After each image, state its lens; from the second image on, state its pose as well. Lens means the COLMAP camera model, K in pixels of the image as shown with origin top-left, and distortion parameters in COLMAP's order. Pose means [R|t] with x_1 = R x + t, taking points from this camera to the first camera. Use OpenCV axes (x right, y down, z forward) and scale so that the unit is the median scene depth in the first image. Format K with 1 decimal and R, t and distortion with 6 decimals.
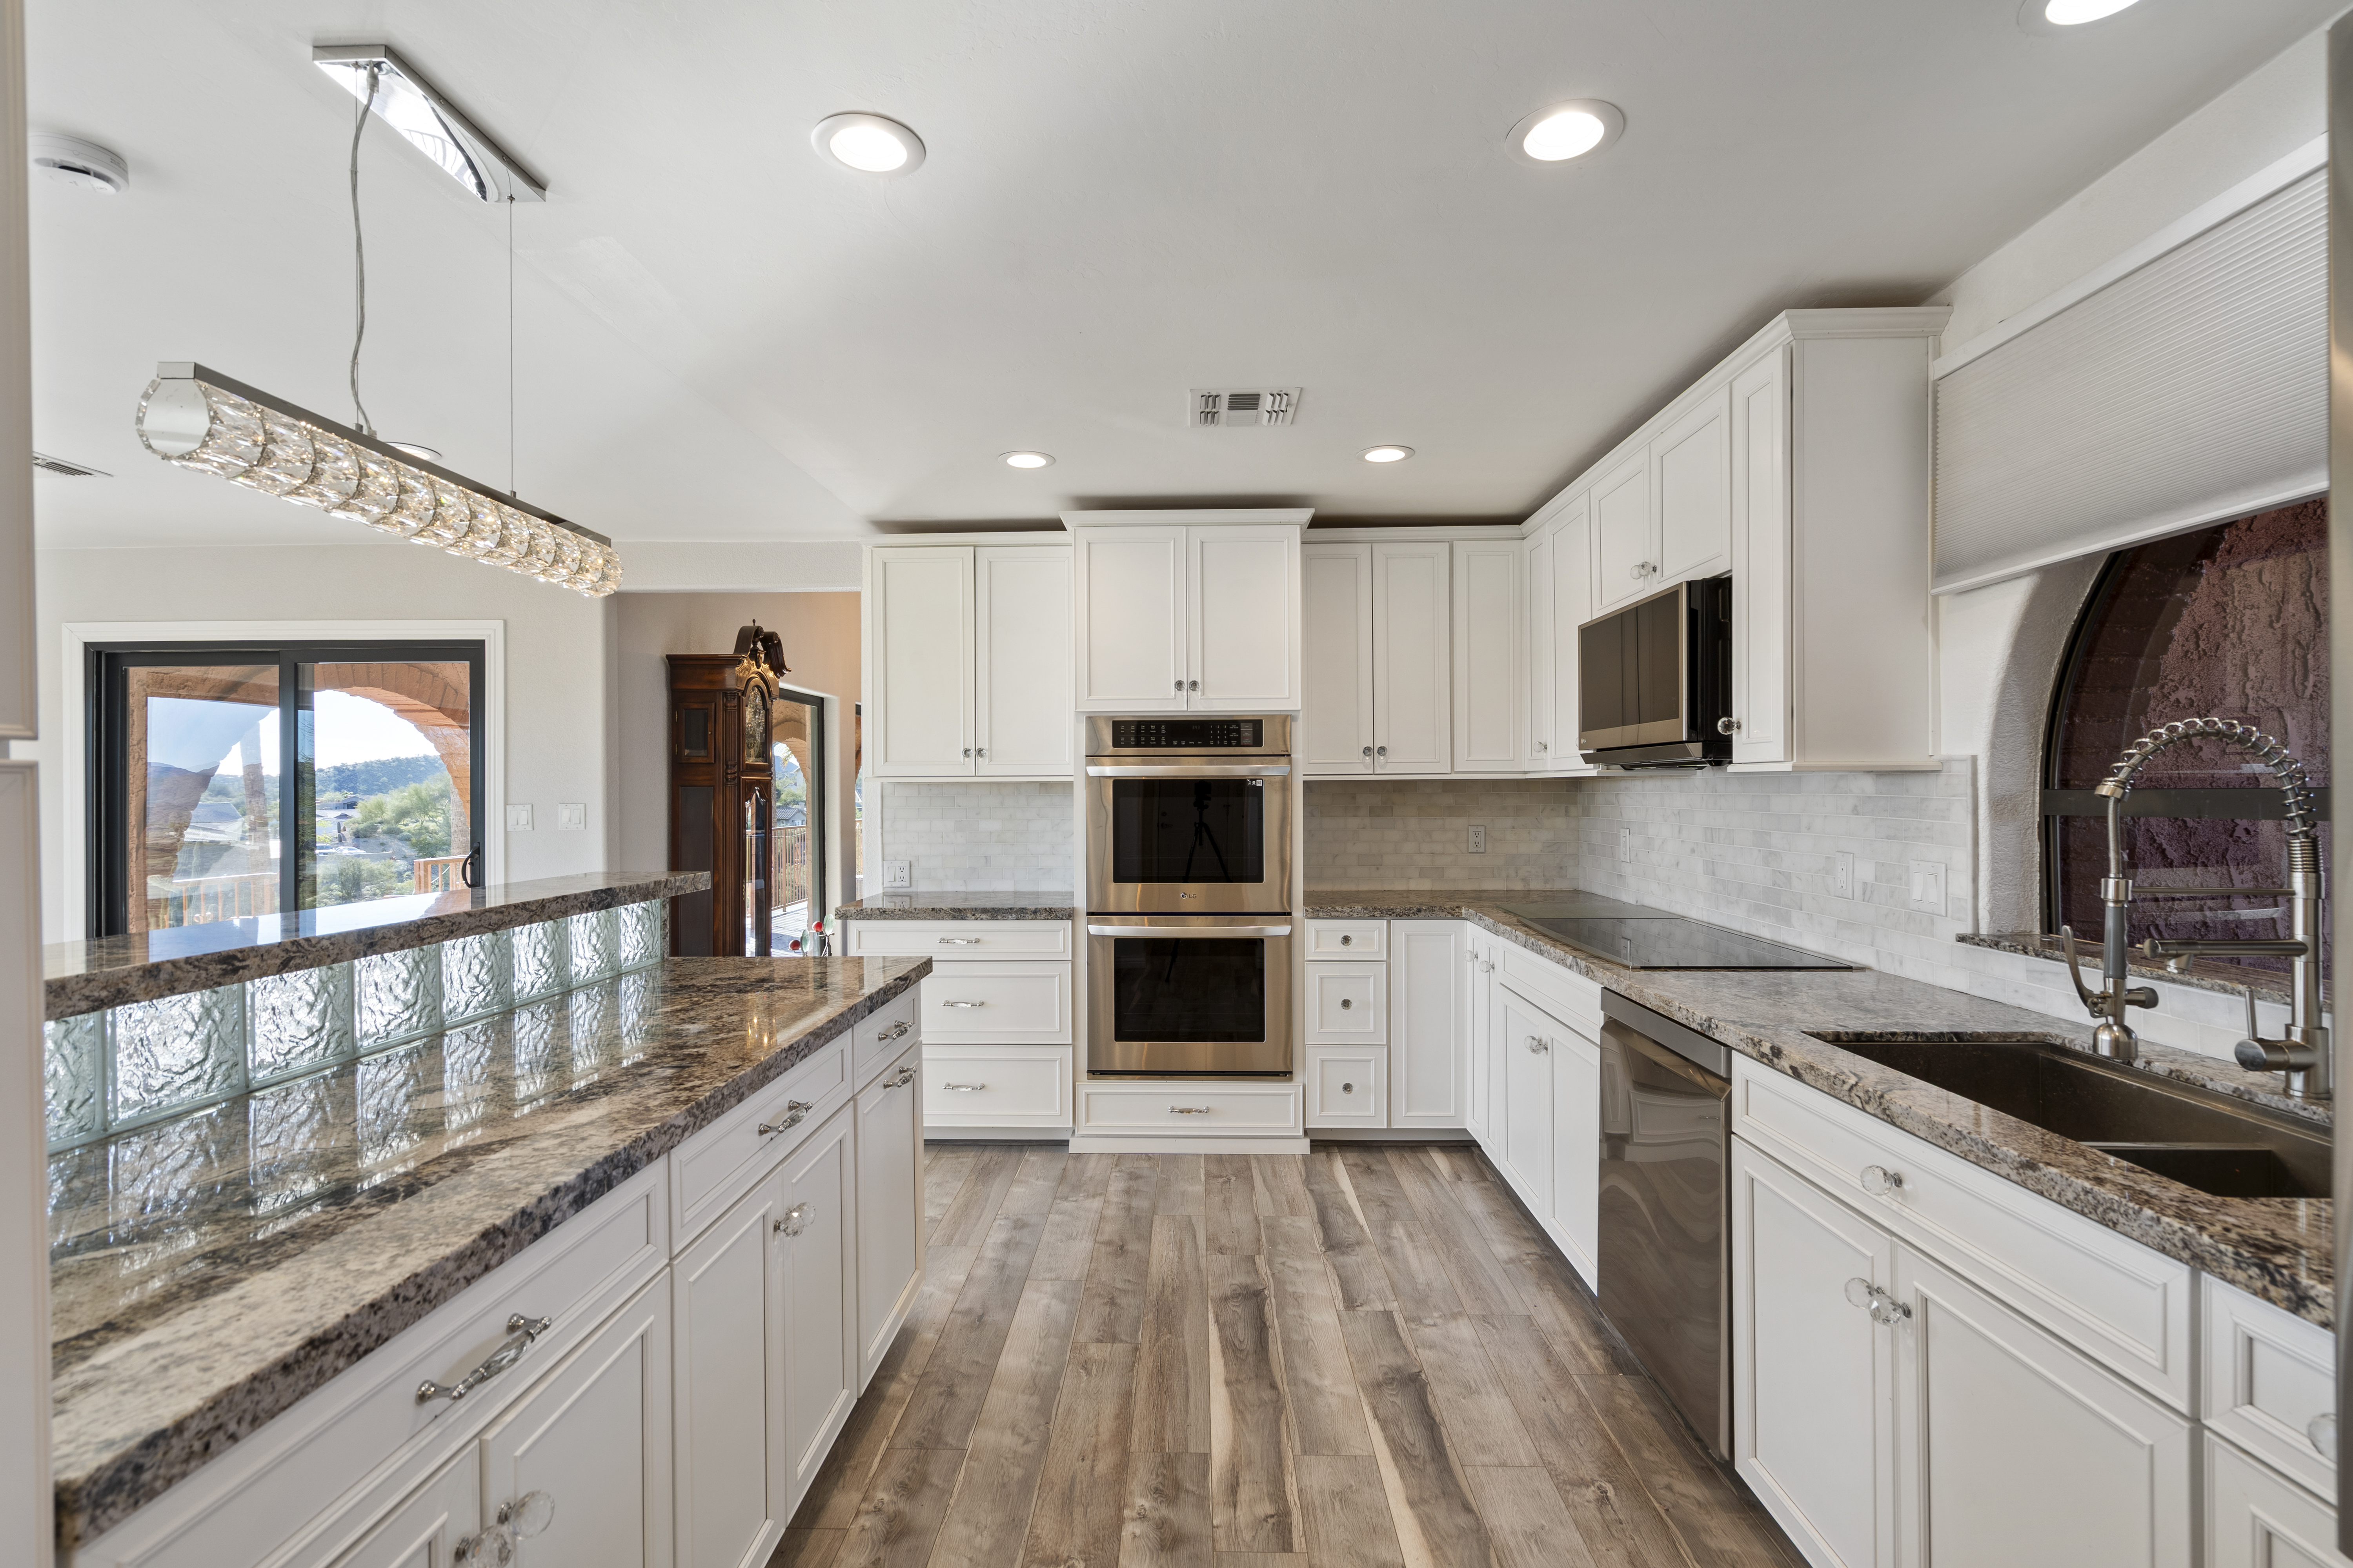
lens RADIAL K [[1084.3, 0, 1165.7], [0, 1084.3, 793.4], [0, 0, 1]] dist [-0.004234, 0.001192]
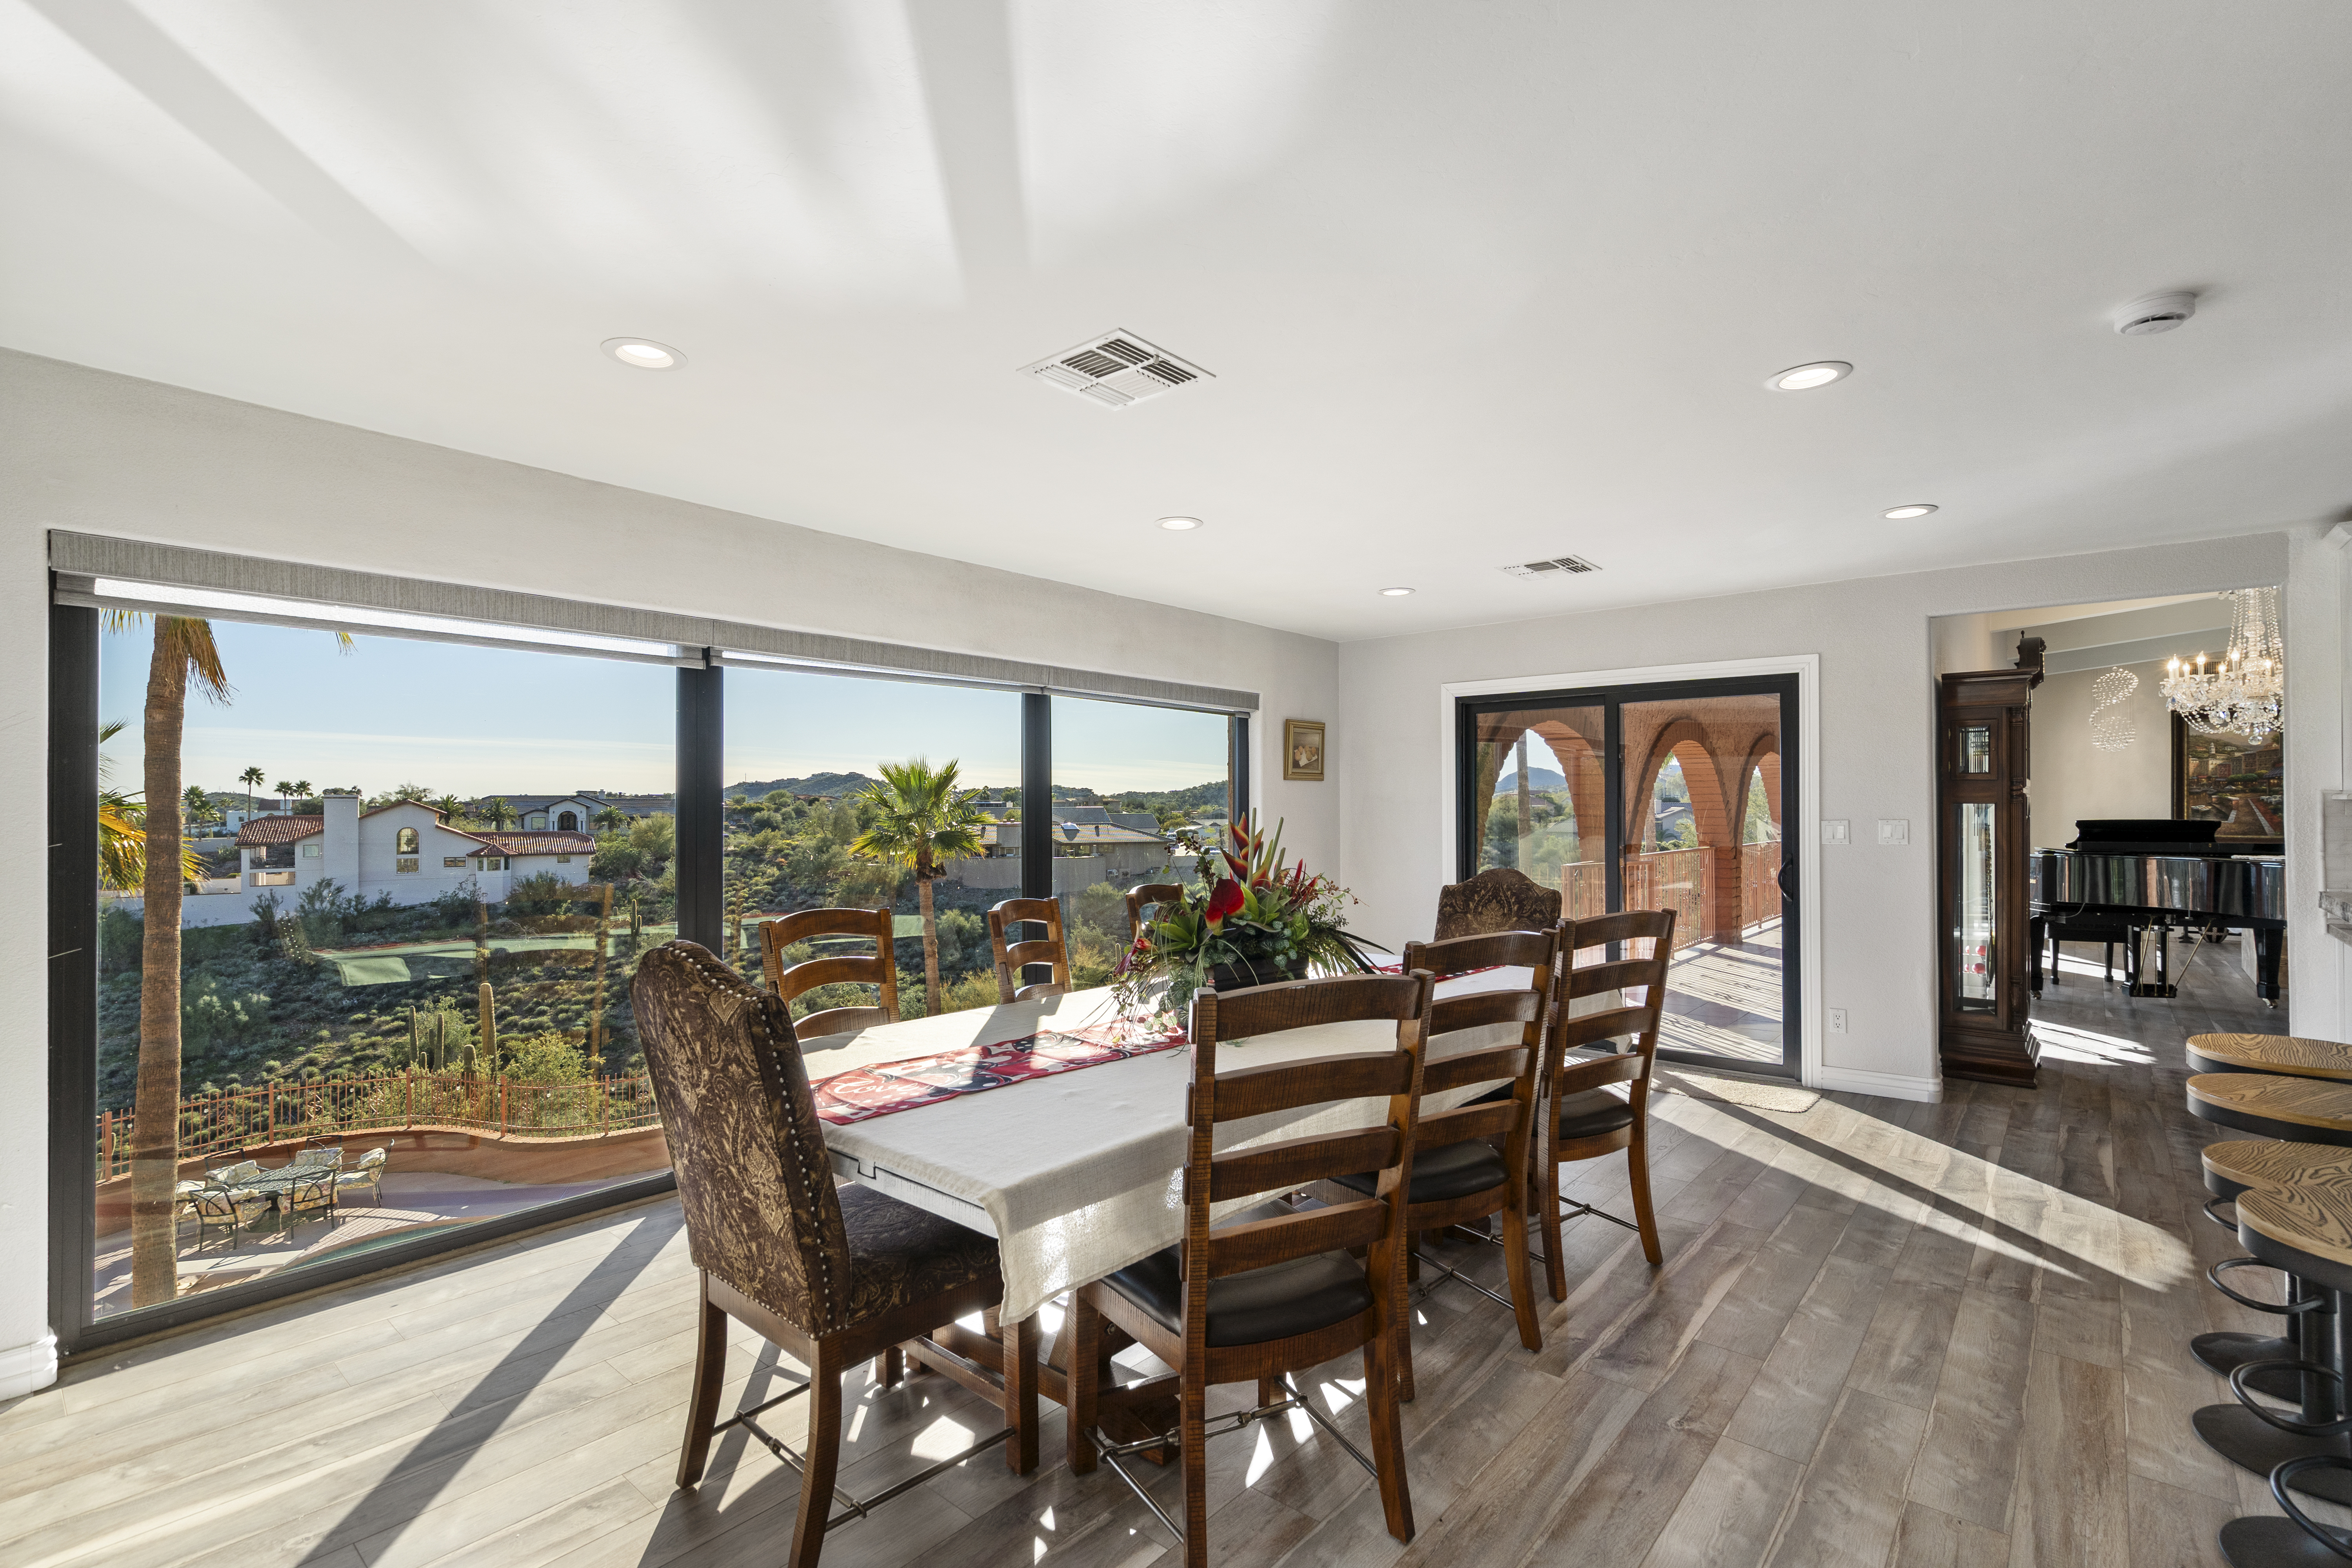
lens RADIAL K [[1083.9, 0, 1172.4], [0, 1083.9, 804.8], [0, 0, 1]] dist [-0.004234, 0.001192]
pose [[0.779195, 0.001202, -0.626780, -0.513601], [-0.001637, 0.999999, -0.000117, -0.005142], [0.626779, 0.001117, 0.779196, -0.331195]]
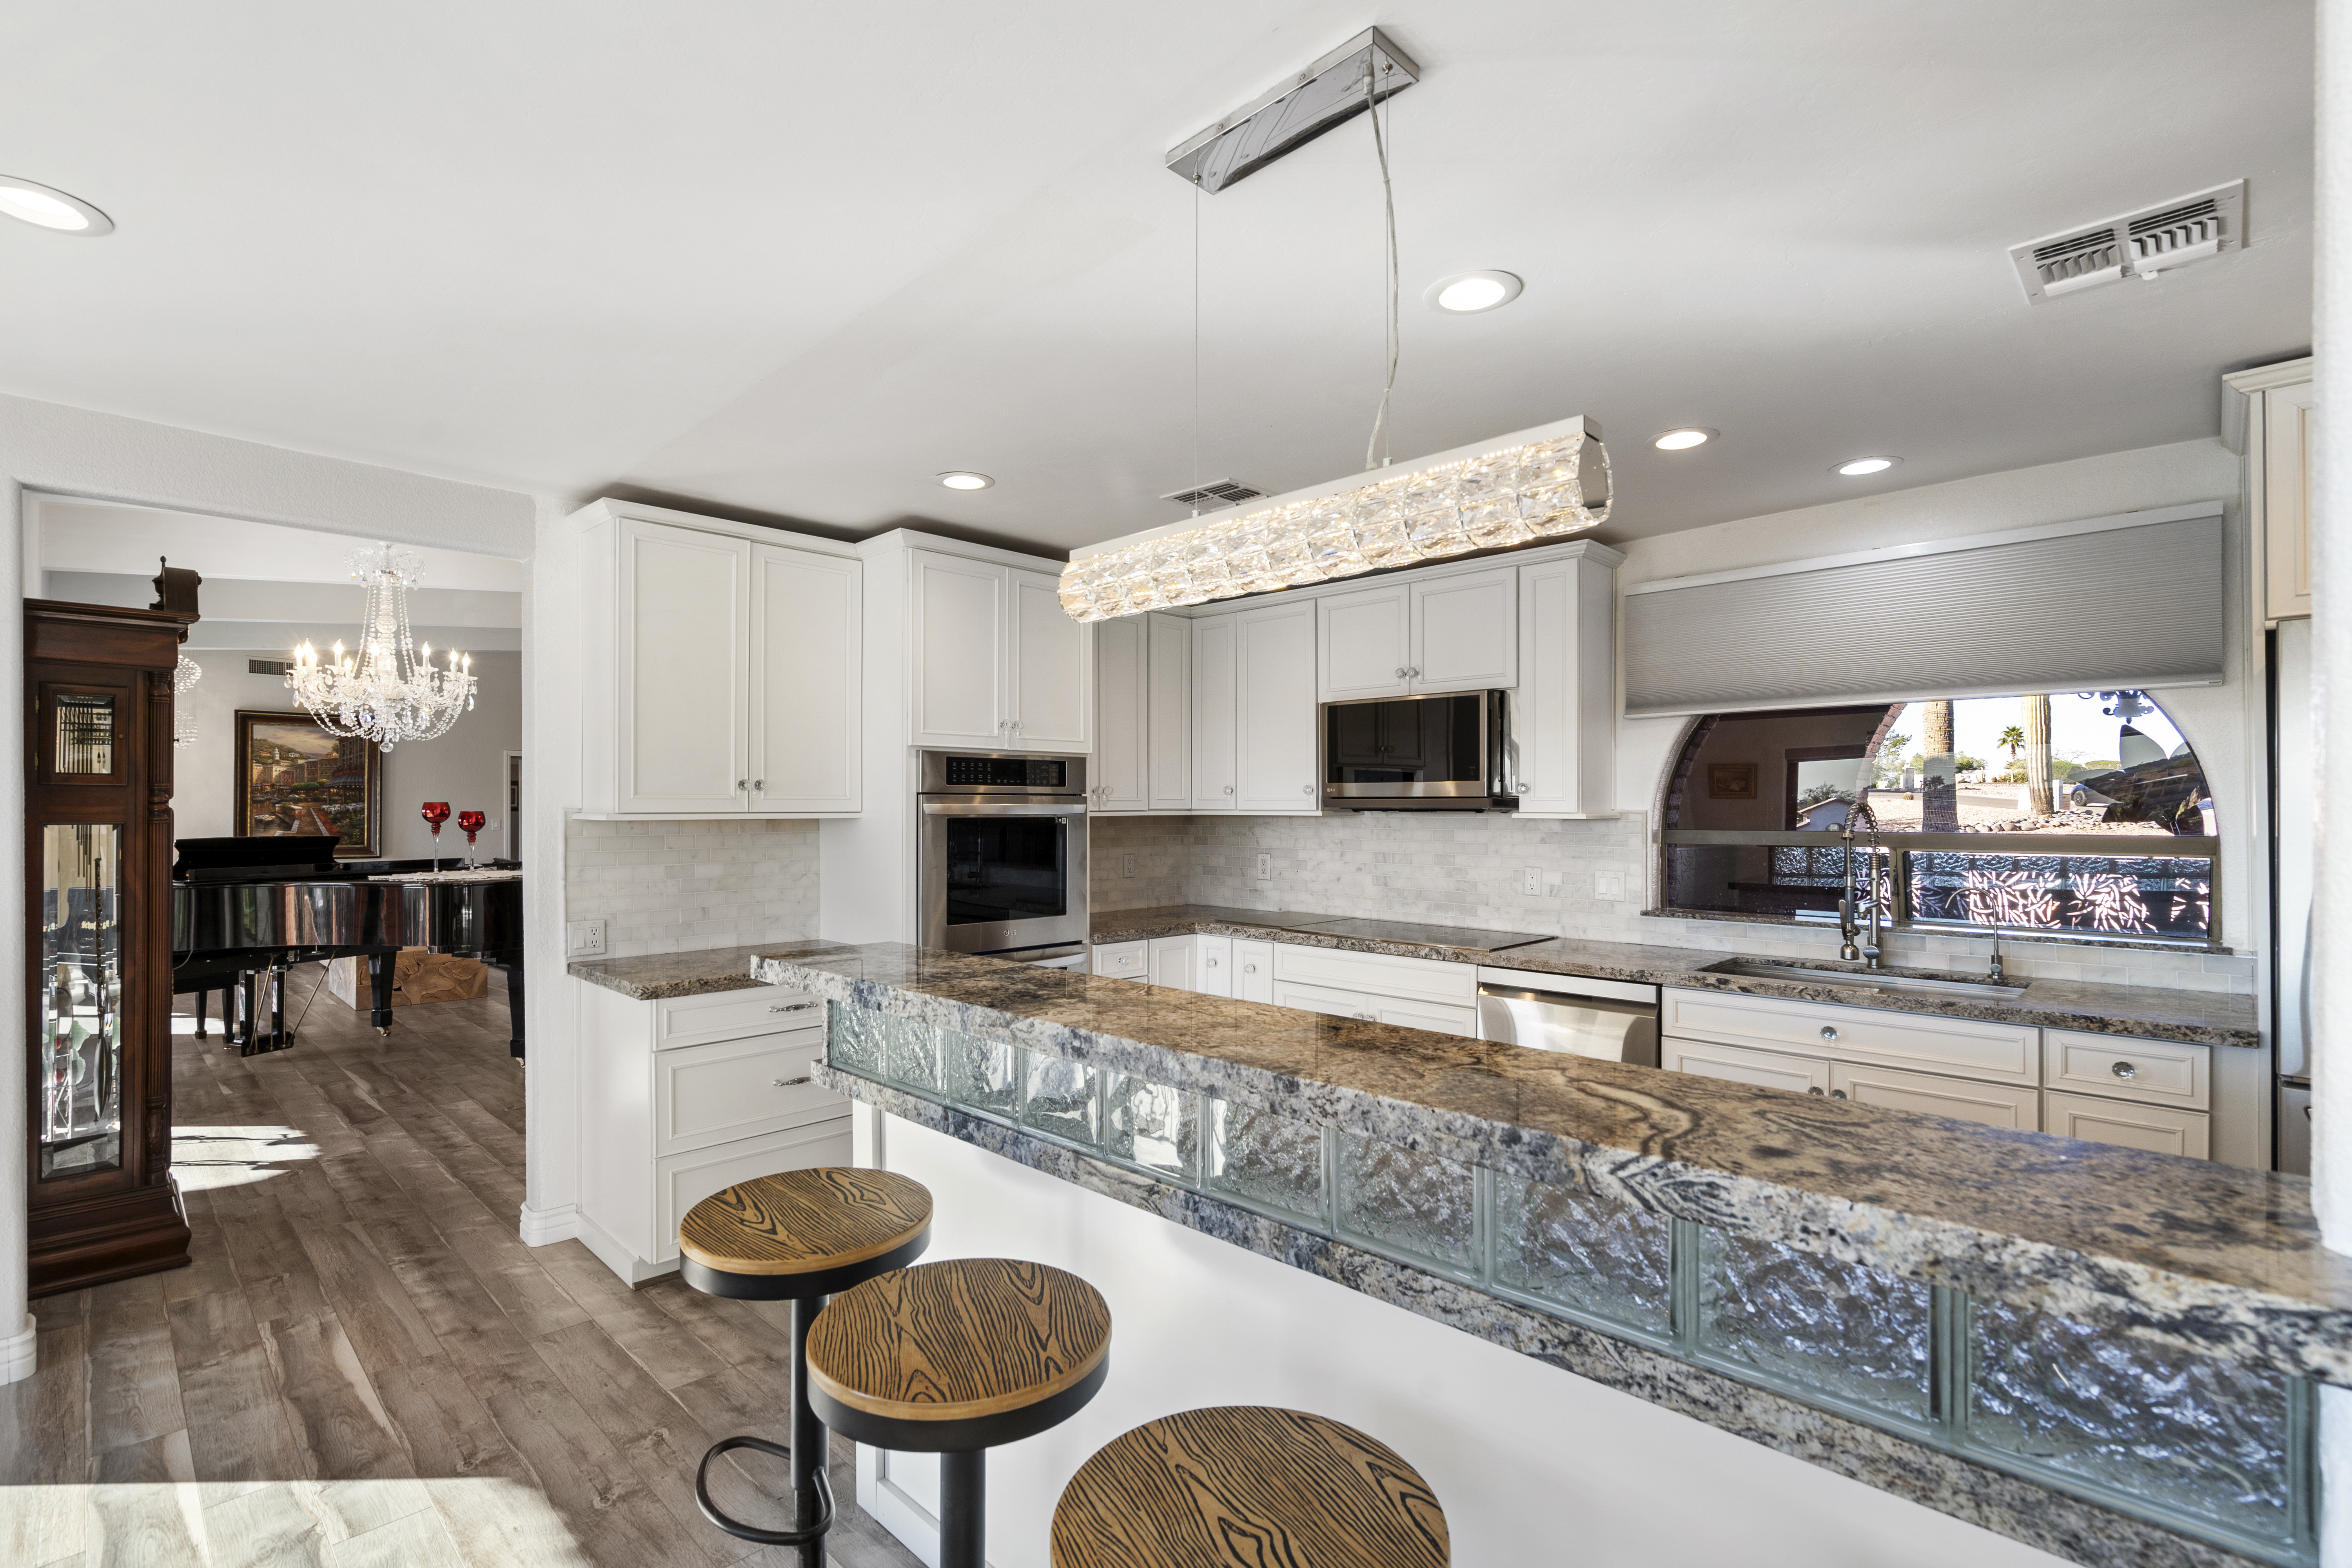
lens RADIAL K [[1083.9, 0, 1155.5], [0, 1083.9, 800.9], [0, 0, 1]] dist [-0.004234, 0.001192]
pose [[0.686829, 0.007170, 0.726784, -0.616153], [-0.000317, 0.999954, -0.009566, -0.018732], [-0.726819, 0.006339, 0.686800, 0.201662]]
